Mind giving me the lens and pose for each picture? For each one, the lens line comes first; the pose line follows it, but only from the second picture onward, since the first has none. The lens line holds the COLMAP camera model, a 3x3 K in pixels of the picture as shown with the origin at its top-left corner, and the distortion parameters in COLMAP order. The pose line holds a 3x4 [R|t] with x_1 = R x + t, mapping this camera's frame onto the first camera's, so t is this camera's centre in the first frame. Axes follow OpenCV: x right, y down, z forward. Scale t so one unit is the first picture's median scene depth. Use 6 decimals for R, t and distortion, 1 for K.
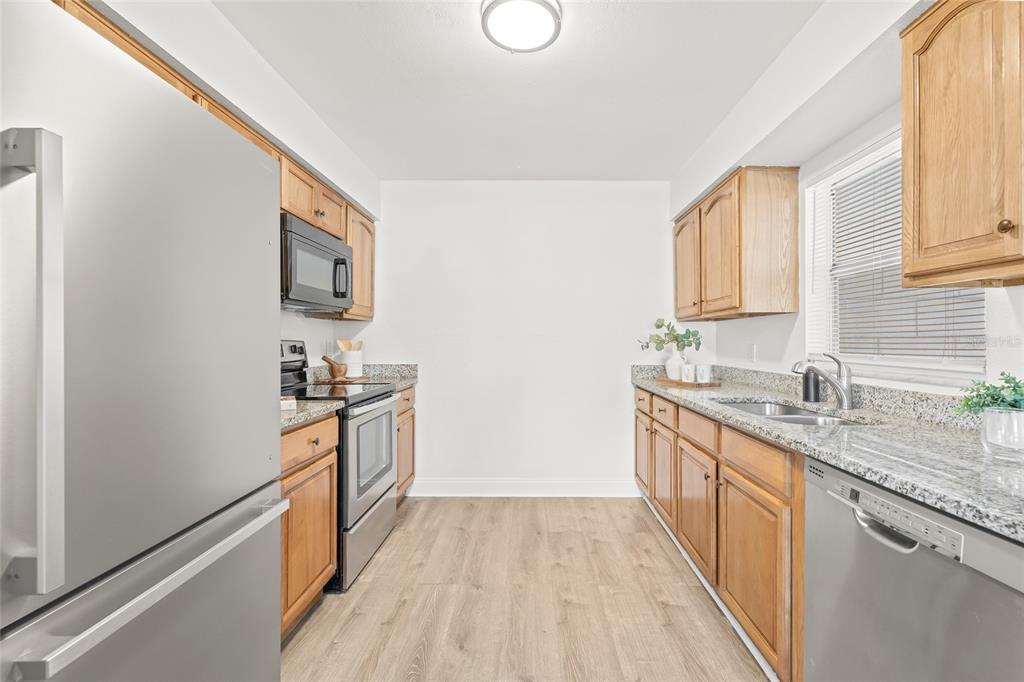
lens RADIAL K [[444.0, 0, 521.4], [0, 444.0, 341.8], [0, 0, 1]] dist [0.000269, 0.000320]
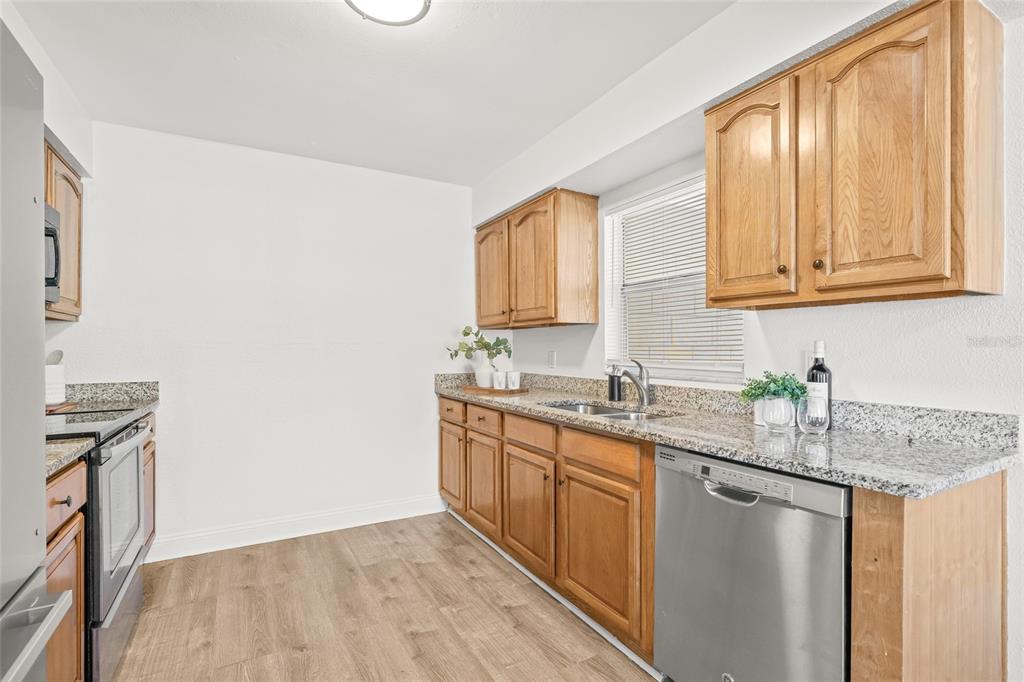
lens RADIAL K [[483.3, 0, 507.1], [0, 483.3, 350.5], [0, 0, 1]] dist [-0.005926, -0.000214]
pose [[0.870244, -0.004806, 0.492597, -0.203884], [0.003312, 0.999987, 0.003906, -0.003209], [-0.492609, -0.001768, 0.870249, 0.035691]]
